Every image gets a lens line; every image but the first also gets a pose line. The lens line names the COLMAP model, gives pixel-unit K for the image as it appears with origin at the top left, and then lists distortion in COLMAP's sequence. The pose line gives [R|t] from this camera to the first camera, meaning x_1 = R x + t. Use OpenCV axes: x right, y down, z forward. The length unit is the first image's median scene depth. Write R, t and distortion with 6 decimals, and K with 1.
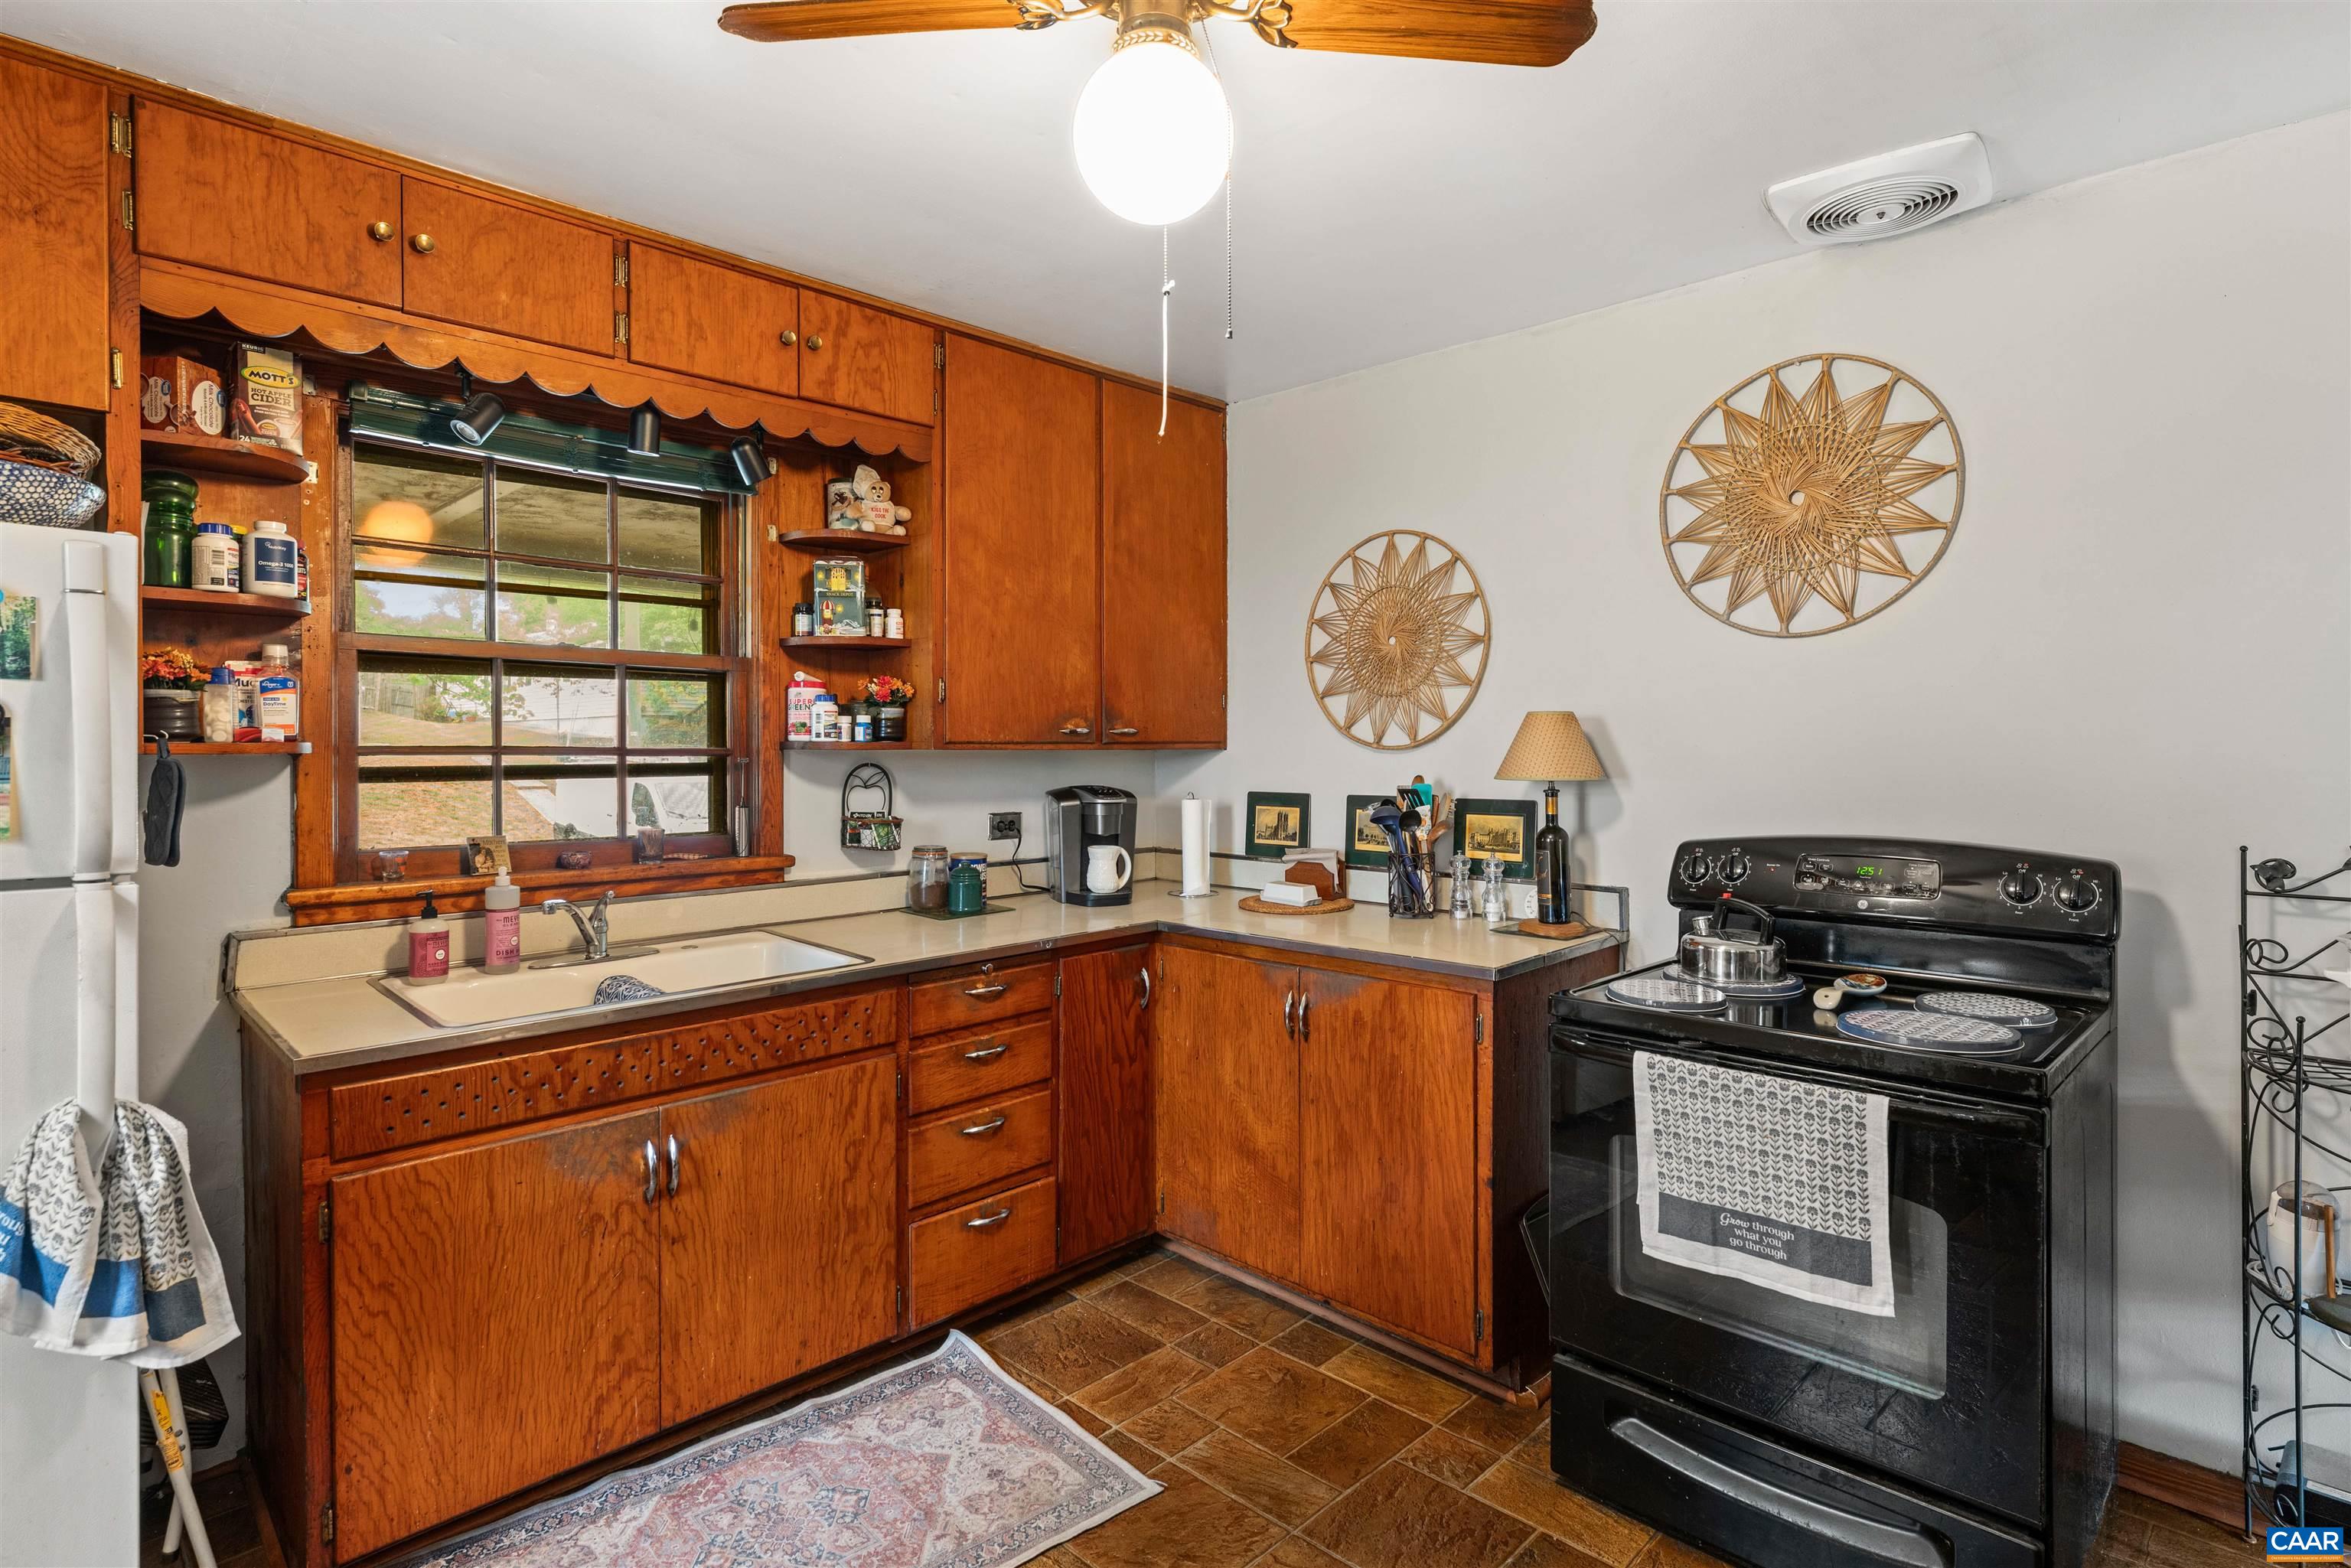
lens RADIAL K [[1201.5, 0, 1161.5], [0, 1201.5, 753.0], [0, 0, 1]] dist [0.000654, 0.000214]
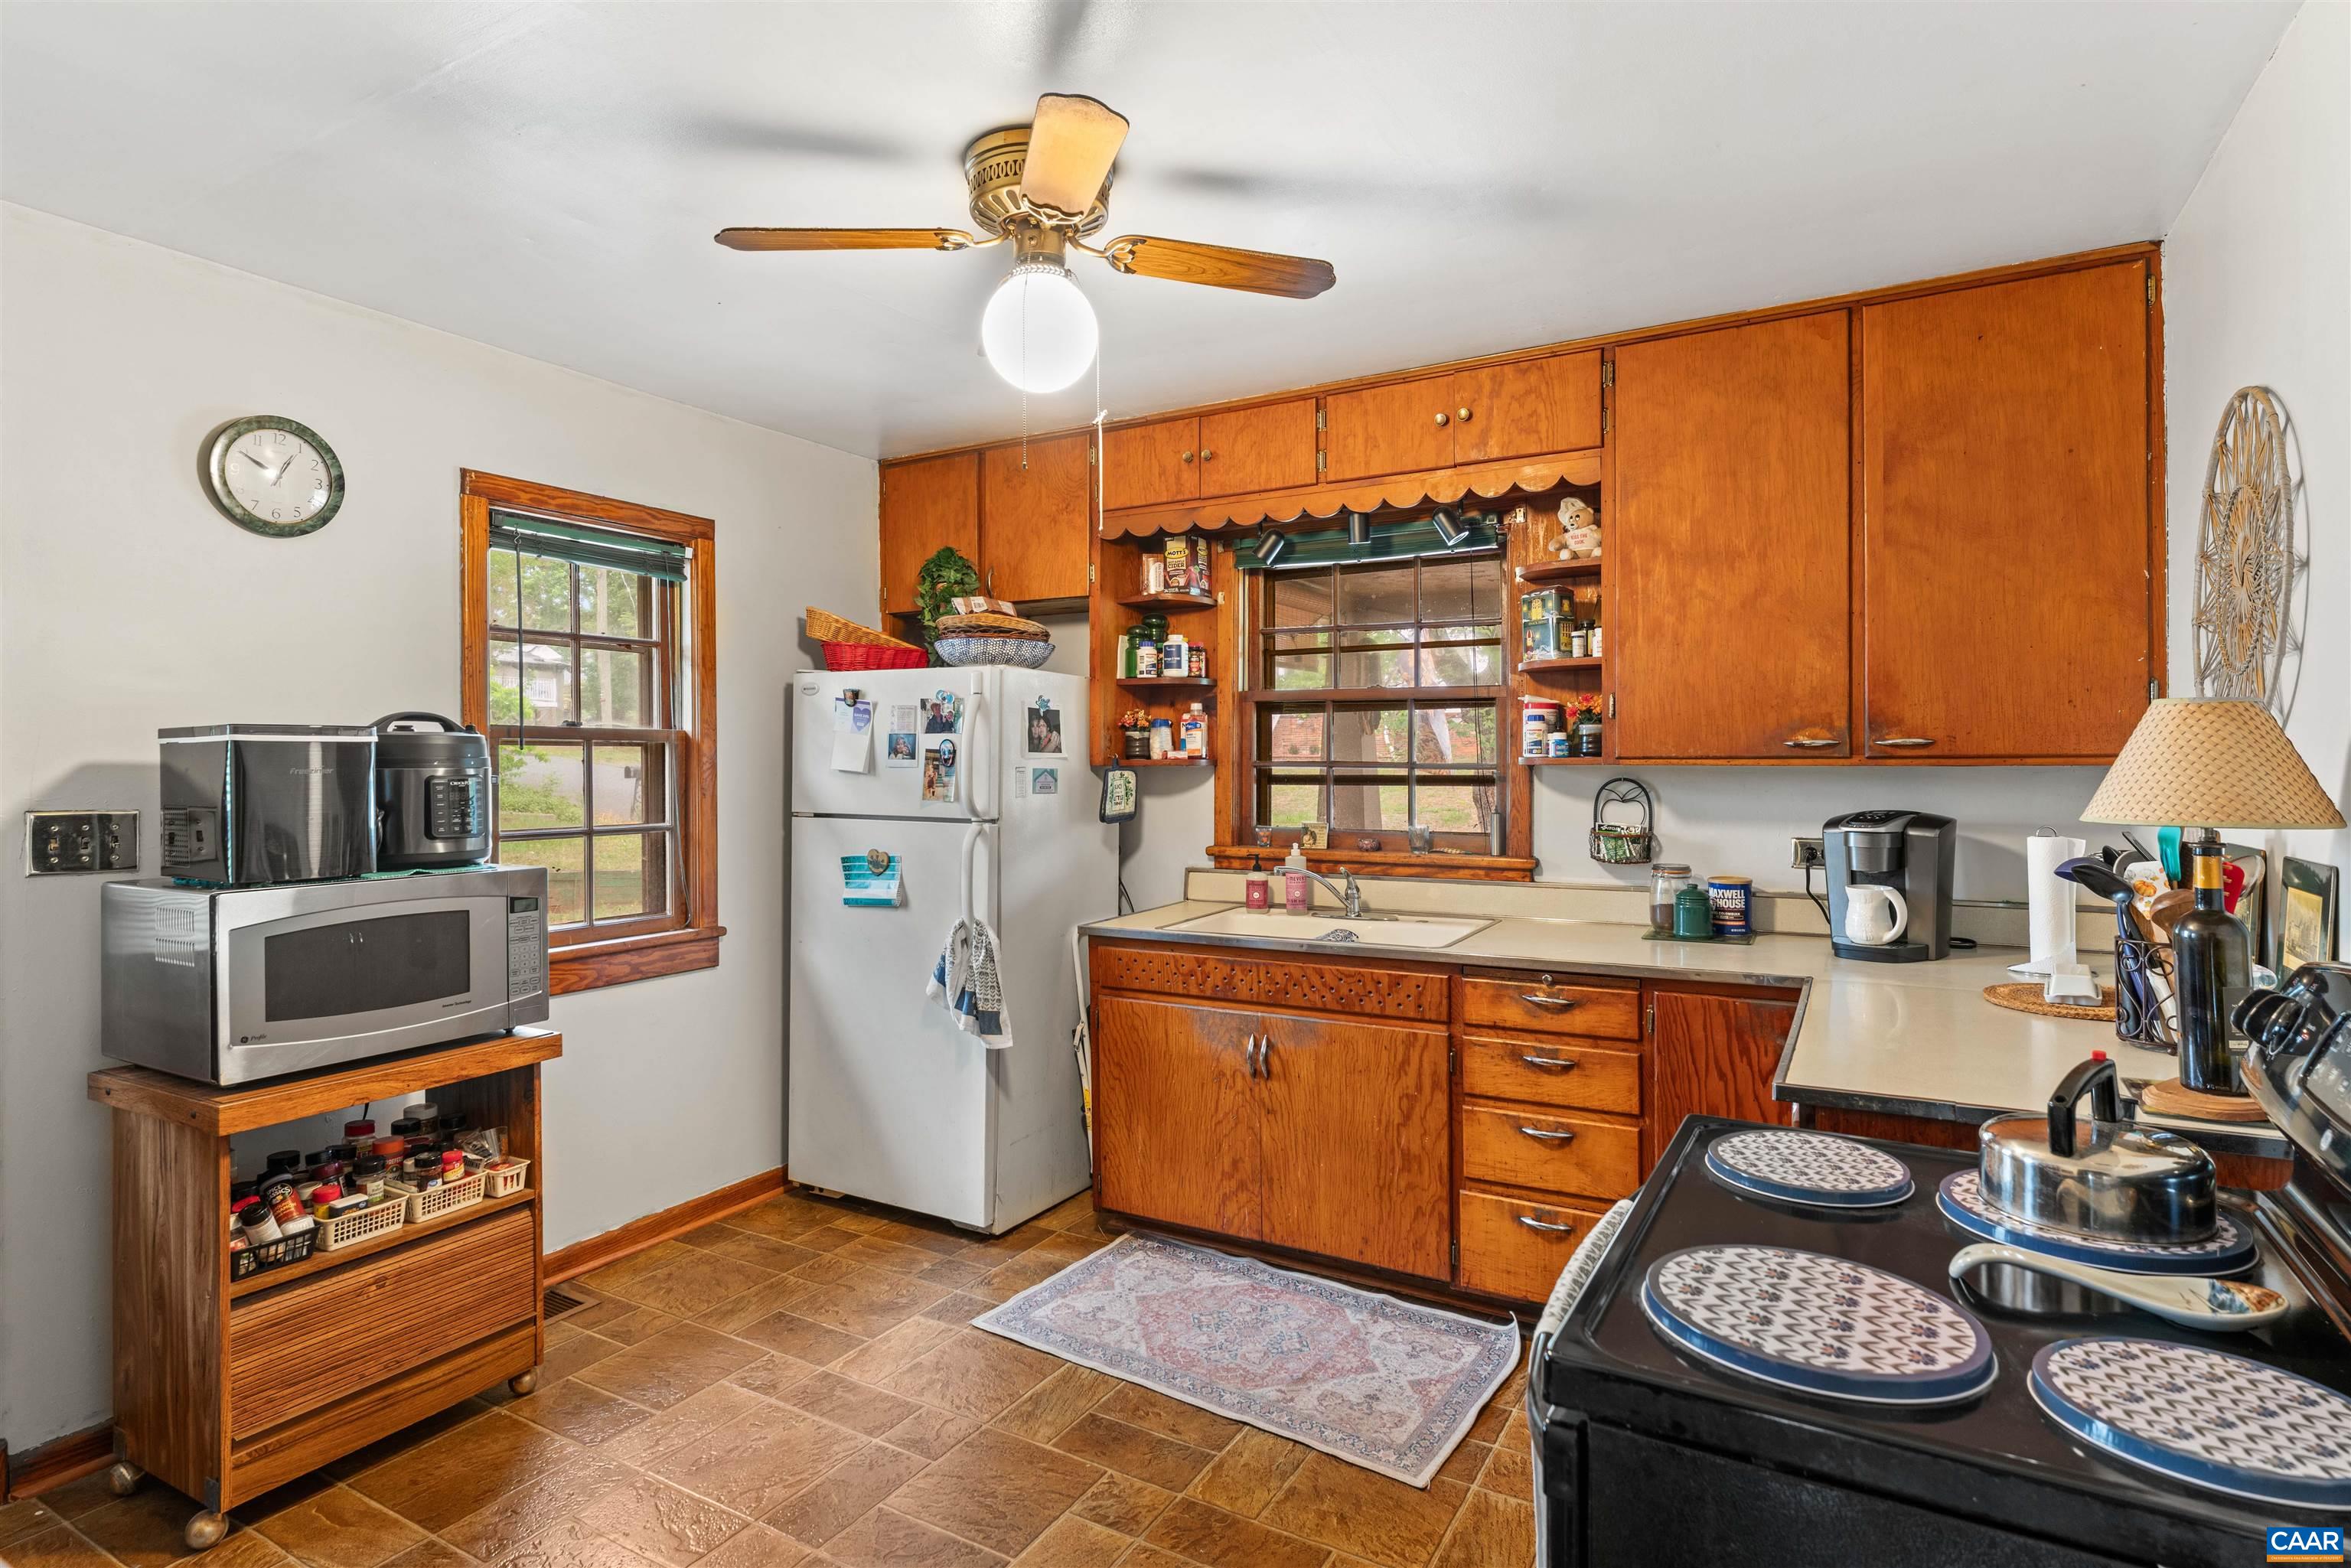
lens RADIAL K [[1201.5, 0, 1161.5], [0, 1201.5, 753.0], [0, 0, 1]] dist [0.000654, 0.000214]
pose [[0.250838, -0.005401, -0.968014, 0.819471], [-0.004355, 0.999968, -0.006707, -0.005100], [0.968019, 0.005898, 0.250806, 0.456902]]
